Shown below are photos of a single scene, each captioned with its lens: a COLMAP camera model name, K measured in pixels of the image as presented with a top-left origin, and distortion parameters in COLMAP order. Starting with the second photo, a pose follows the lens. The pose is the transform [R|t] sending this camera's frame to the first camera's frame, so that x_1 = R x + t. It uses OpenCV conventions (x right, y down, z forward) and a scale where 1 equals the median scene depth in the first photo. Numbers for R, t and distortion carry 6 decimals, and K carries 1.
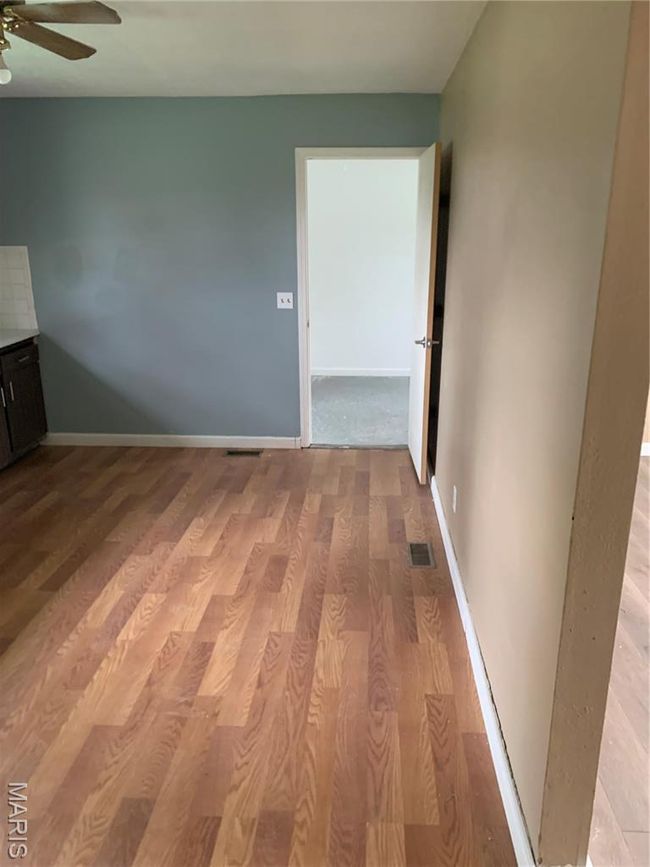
lens RADIAL K [[656.4, 0, 326.2], [0, 656.4, 433.0], [0, 0, 1]] dist [-0.009641, -0.002945]
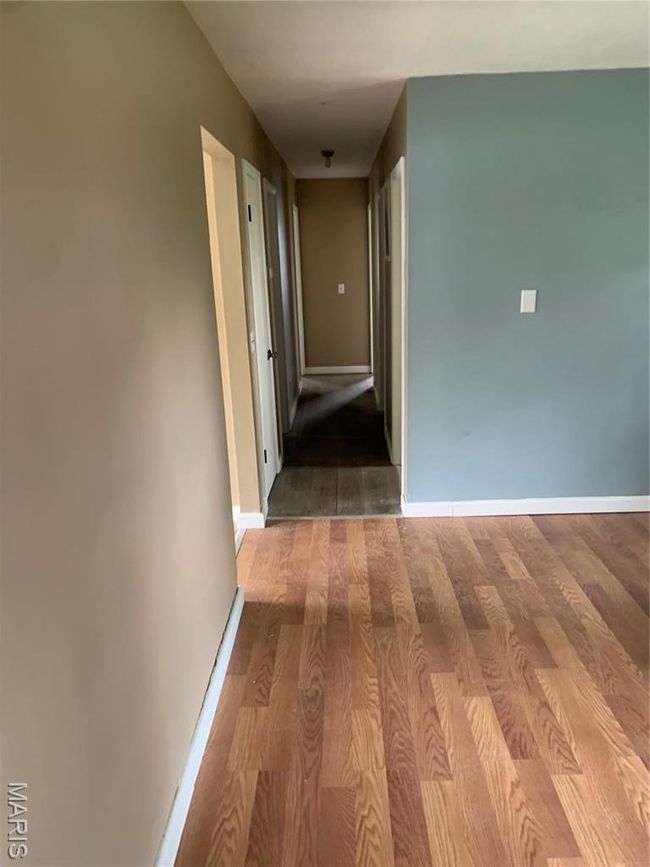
lens RADIAL K [[656.4, 0, 325.9], [0, 656.4, 433.8], [0, 0, 1]] dist [-0.009641, -0.002945]
pose [[-0.998397, 0.040774, -0.039253, 0.082752], [0.013524, 0.845312, 0.534101, -0.498708], [0.054959, 0.532714, -0.844509, 1.618814]]
